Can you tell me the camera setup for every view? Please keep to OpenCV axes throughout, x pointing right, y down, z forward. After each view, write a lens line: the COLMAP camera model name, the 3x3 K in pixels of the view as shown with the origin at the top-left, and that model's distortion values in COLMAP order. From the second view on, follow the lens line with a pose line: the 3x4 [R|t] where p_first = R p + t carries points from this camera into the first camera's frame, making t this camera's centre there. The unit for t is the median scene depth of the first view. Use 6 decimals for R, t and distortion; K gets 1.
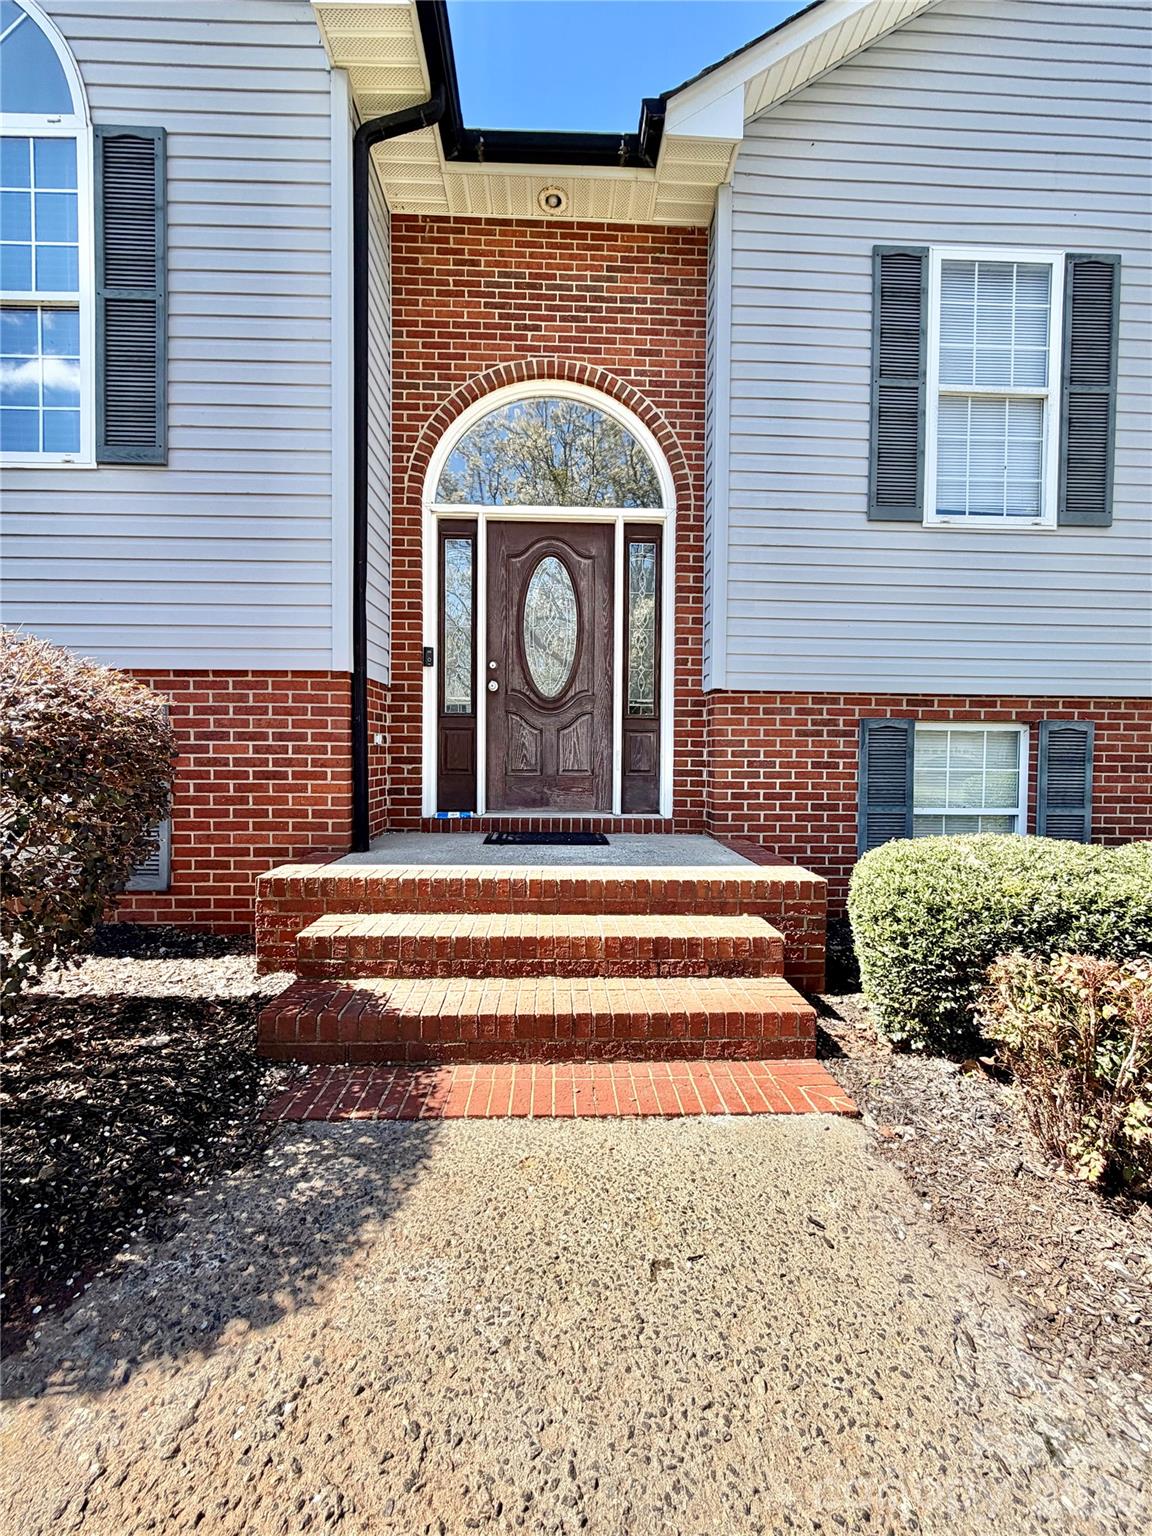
lens RADIAL K [[614.5, 0, 578.0], [0, 614.5, 761.6], [0, 0, 1]] dist [0.000277, -0.000106]
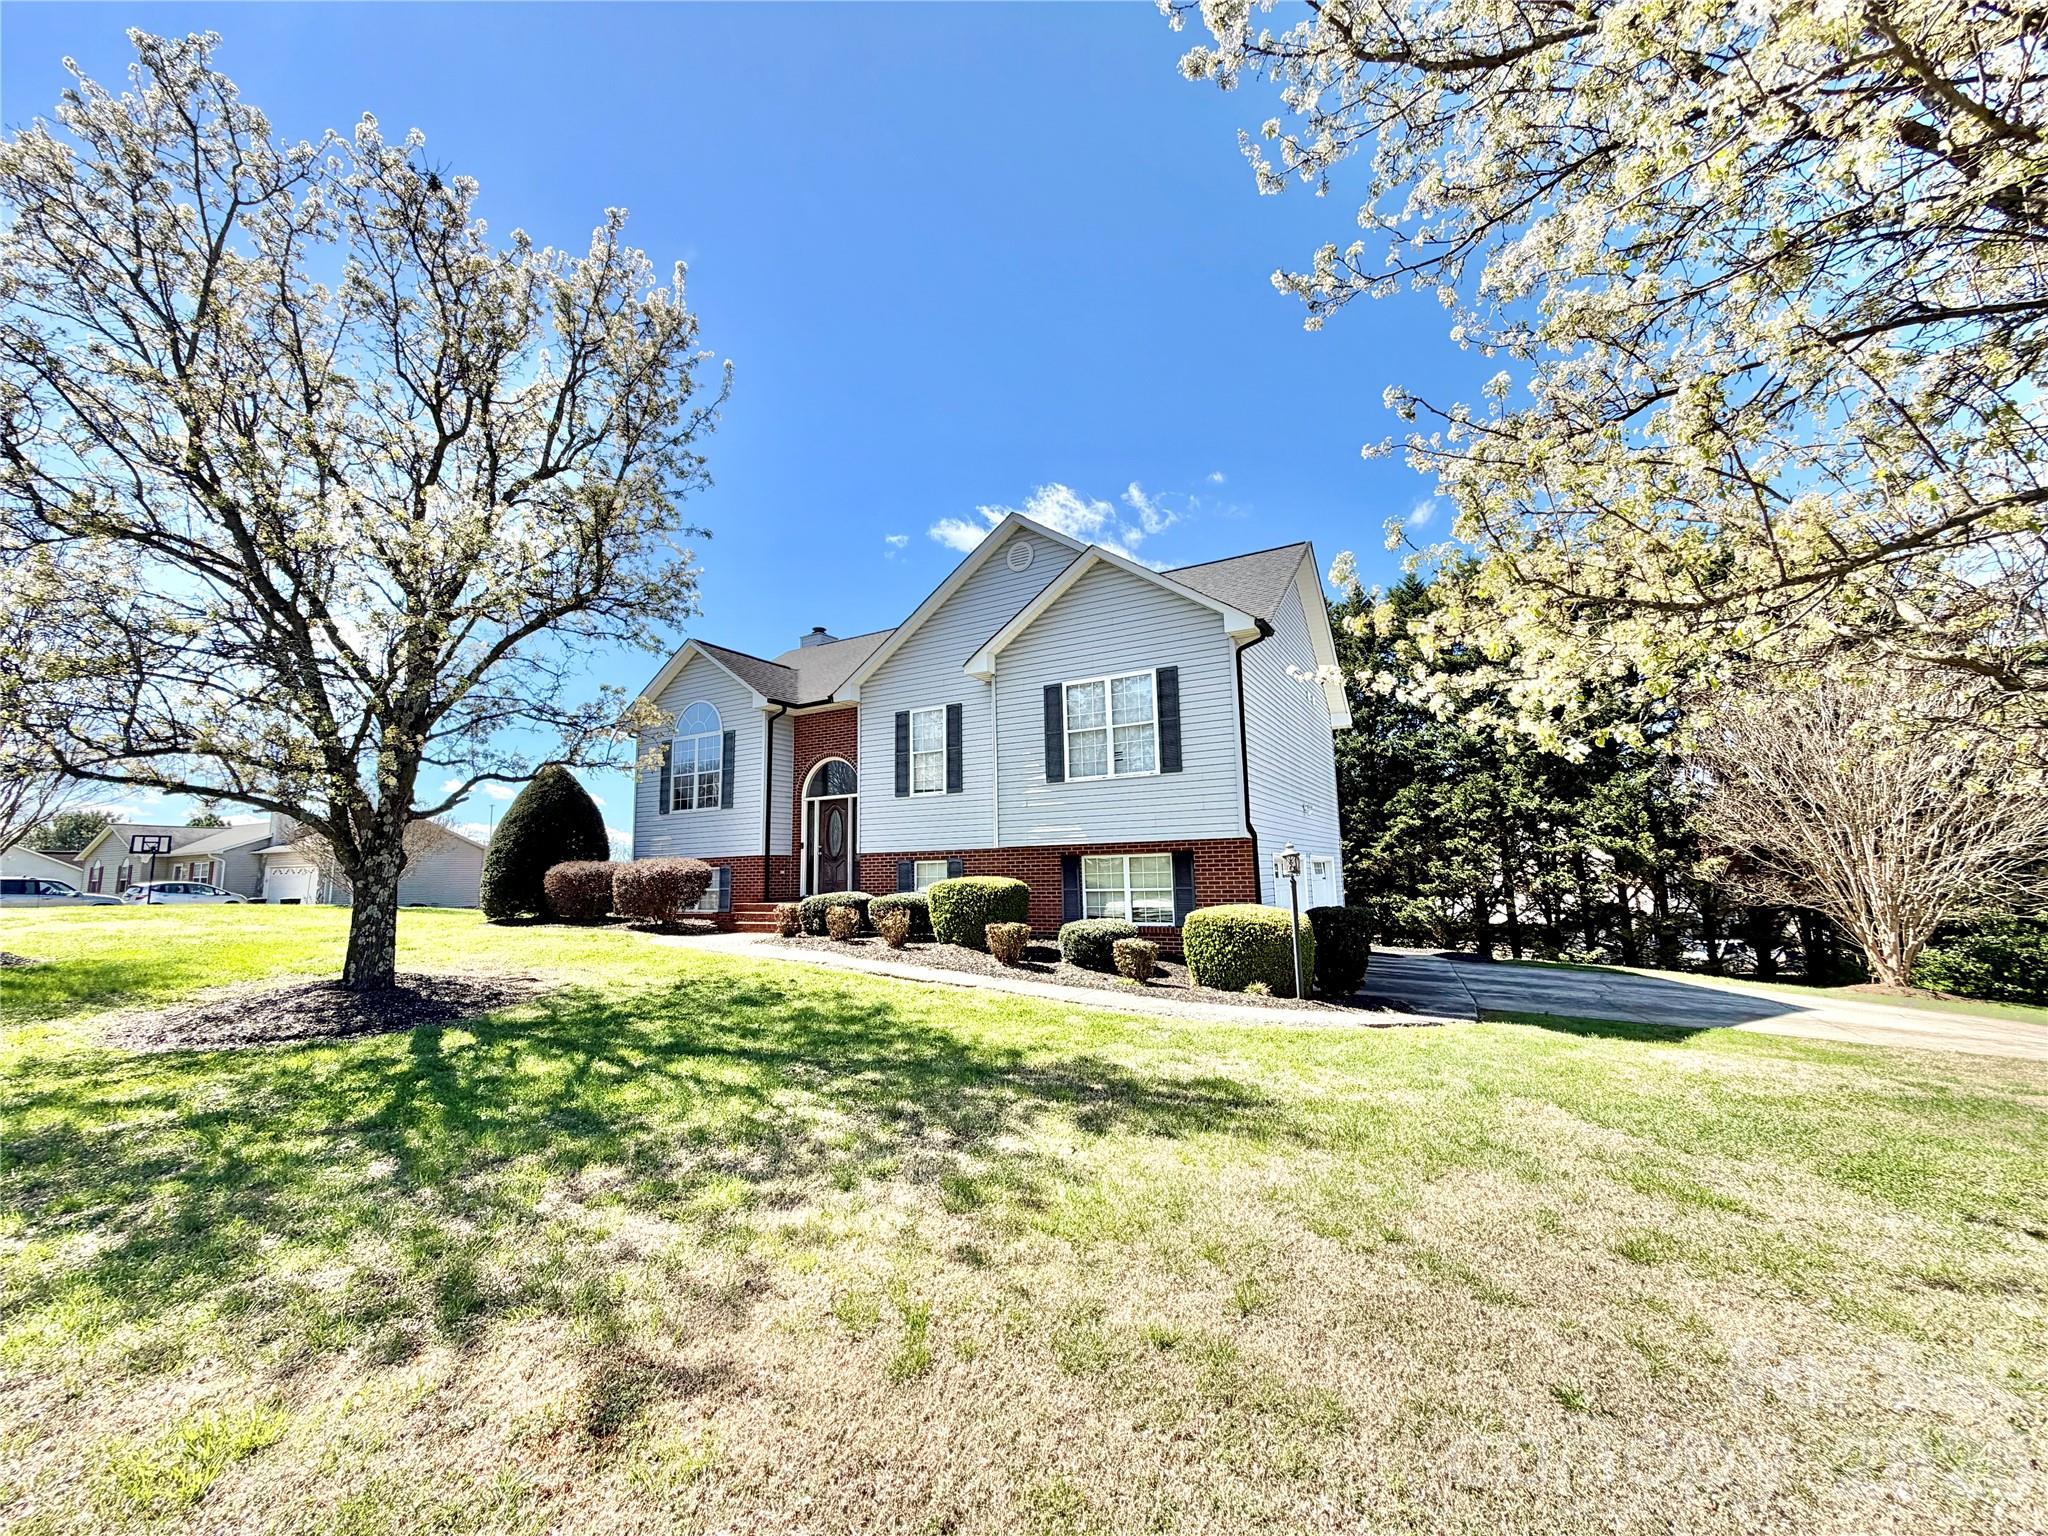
lens RADIAL K [[819.3, 0, 1012.3], [0, 819.3, 771.3], [0, 0, 1]] dist [0.000277, -0.000106]
pose [[0.846377, -0.094679, -0.524102, 3.120715], [0.015438, 0.988020, -0.153555, 0.124453], [0.532361, 0.121874, 0.837698, -2.154651]]
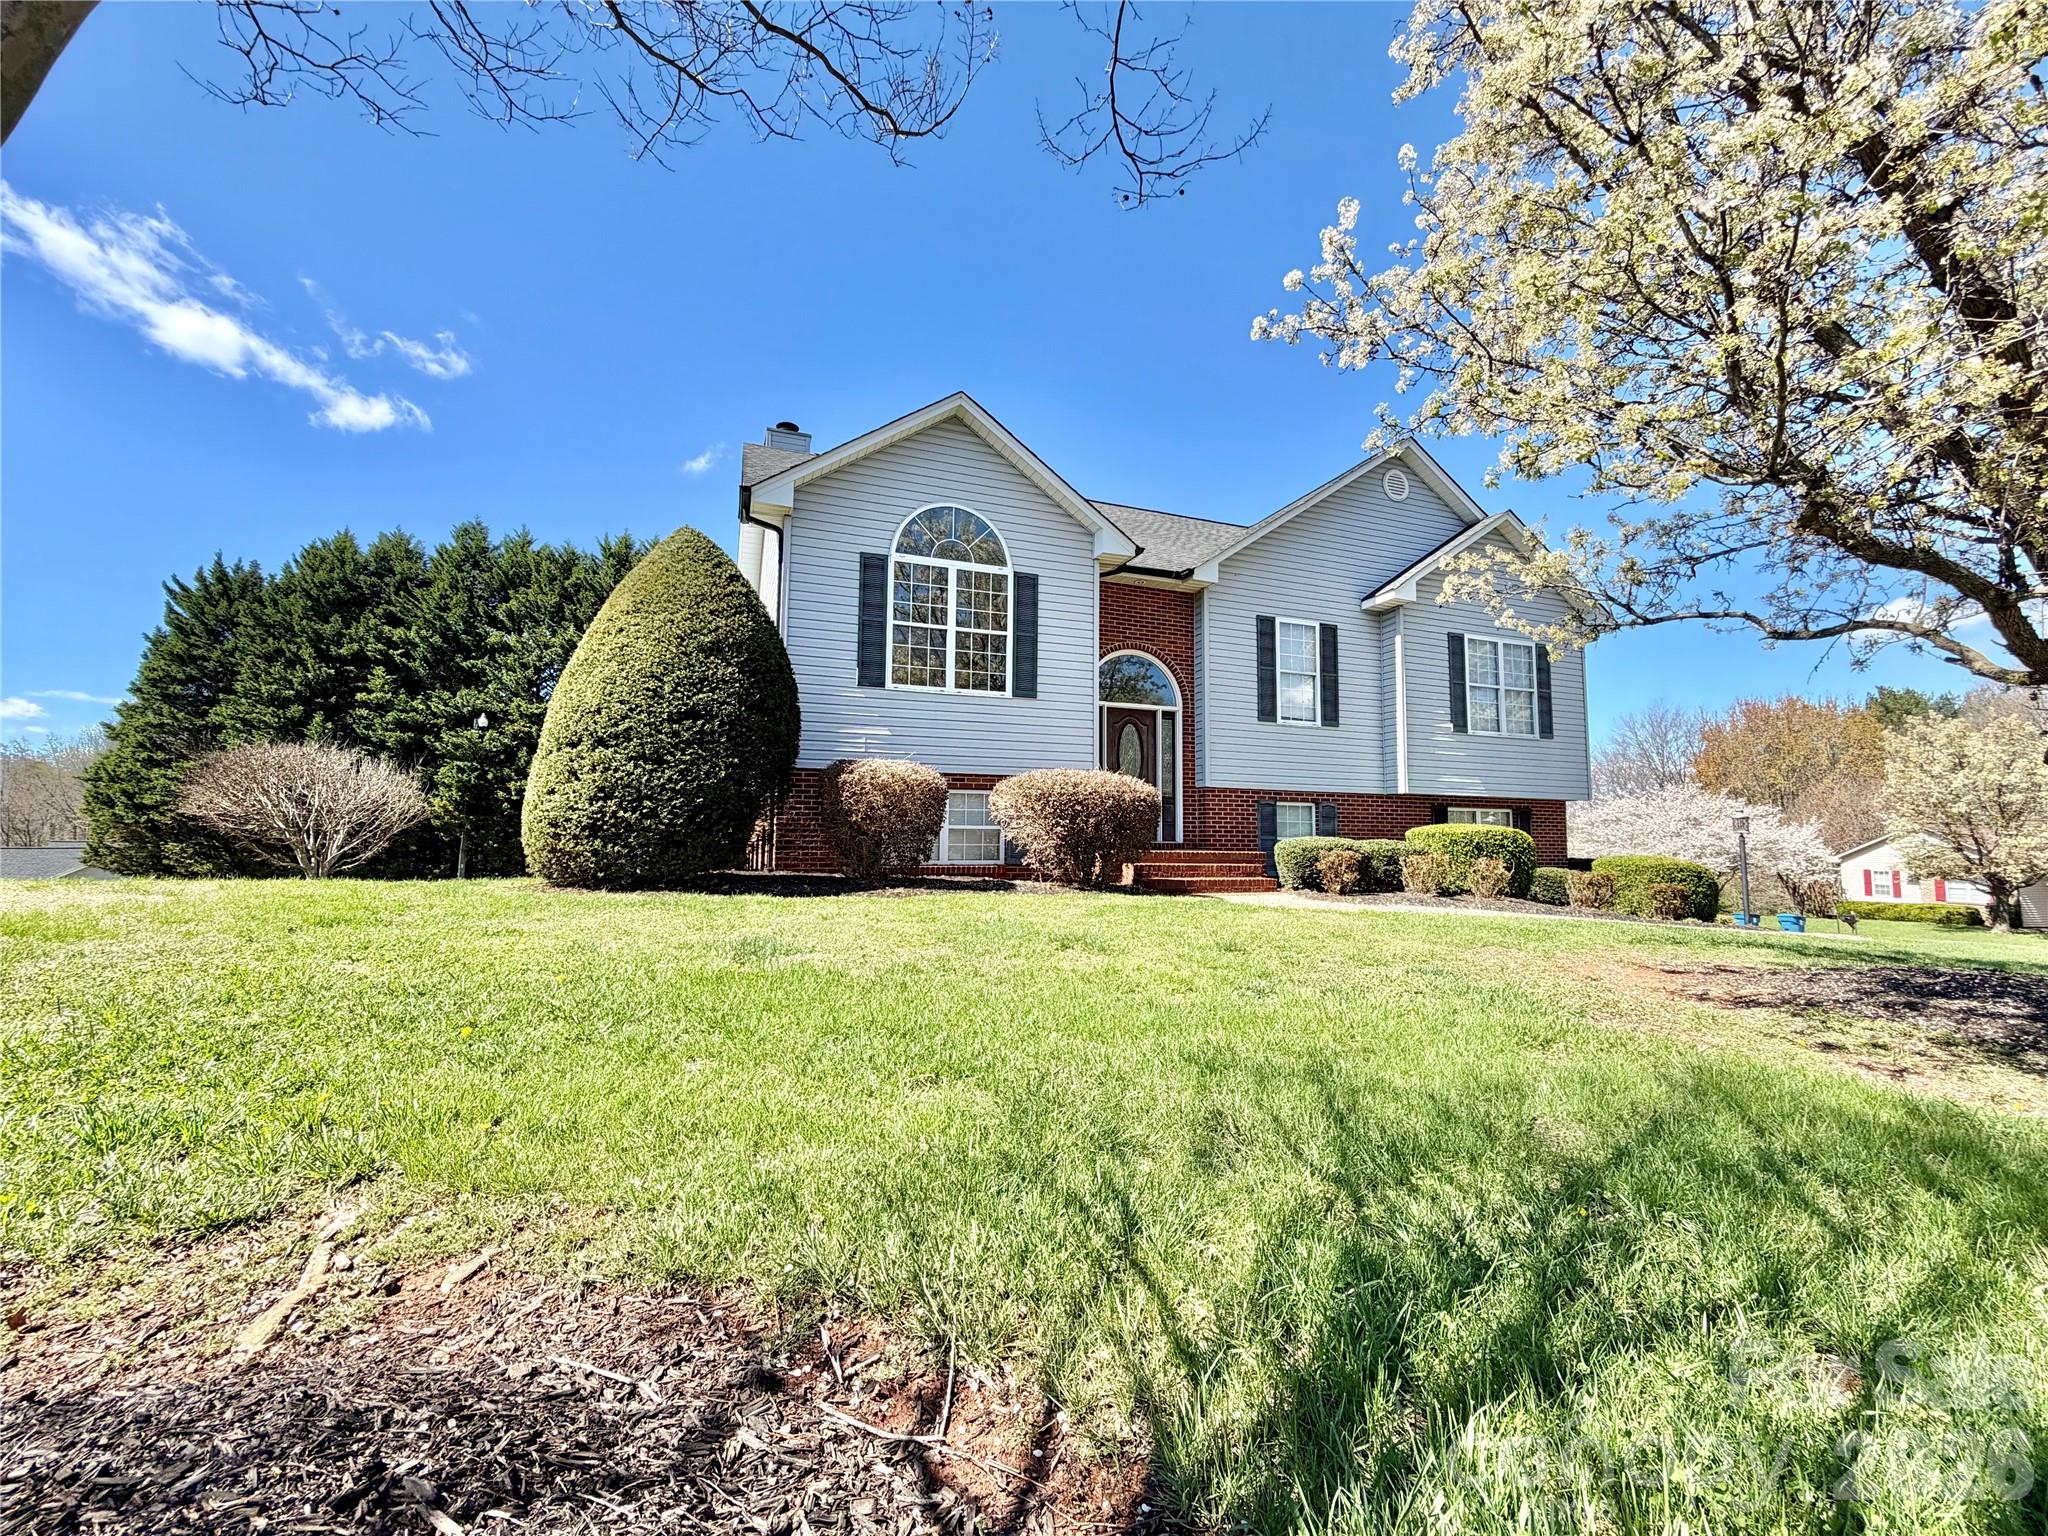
lens RADIAL K [[819.3, 0, 1025.1], [0, 819.3, 765.0], [0, 0, 1]] dist [0.000277, -0.000106]
pose [[0.947275, 0.028846, 0.319121, -1.459098], [0.004579, 0.994619, -0.103499, 0.125275], [-0.320389, 0.099504, 0.942046, -1.785277]]
